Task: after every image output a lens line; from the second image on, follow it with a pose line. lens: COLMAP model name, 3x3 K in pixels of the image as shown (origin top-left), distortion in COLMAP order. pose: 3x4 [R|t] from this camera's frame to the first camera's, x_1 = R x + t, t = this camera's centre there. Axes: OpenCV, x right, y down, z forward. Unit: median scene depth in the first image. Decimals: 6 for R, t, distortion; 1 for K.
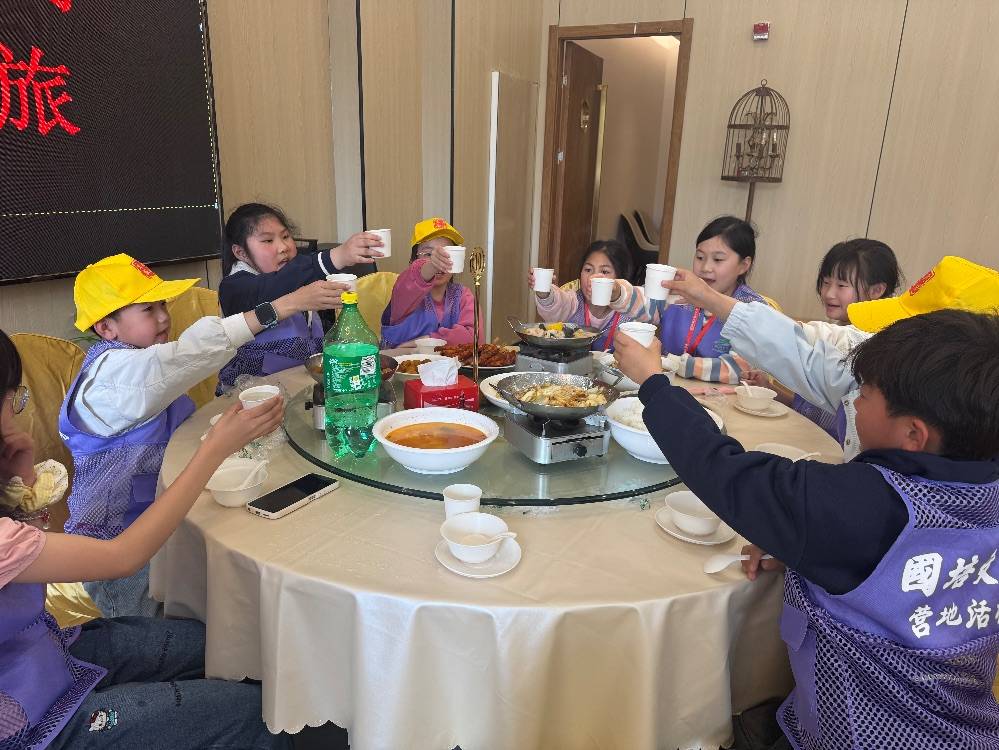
lens RADIAL K [[707.7, 0, 499.5], [0, 707.7, 375.0], [0, 0, 1]] dist [-0.003257, -0.008288]
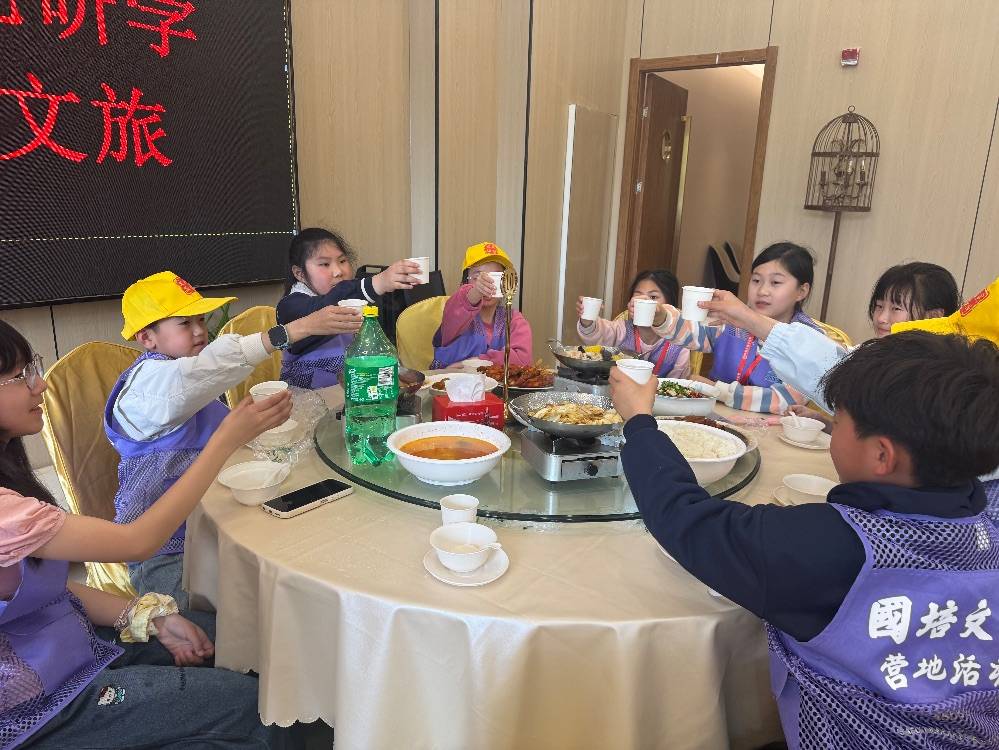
lens RADIAL K [[707.7, 0, 499.5], [0, 707.7, 375.0], [0, 0, 1]] dist [-0.003257, -0.008288]
pose [[0.989269, 0.030597, -0.142863, 0.120006], [-0.037507, 0.998240, -0.045930, 0.024218], [0.141207, 0.050796, 0.988676, 0.000963]]
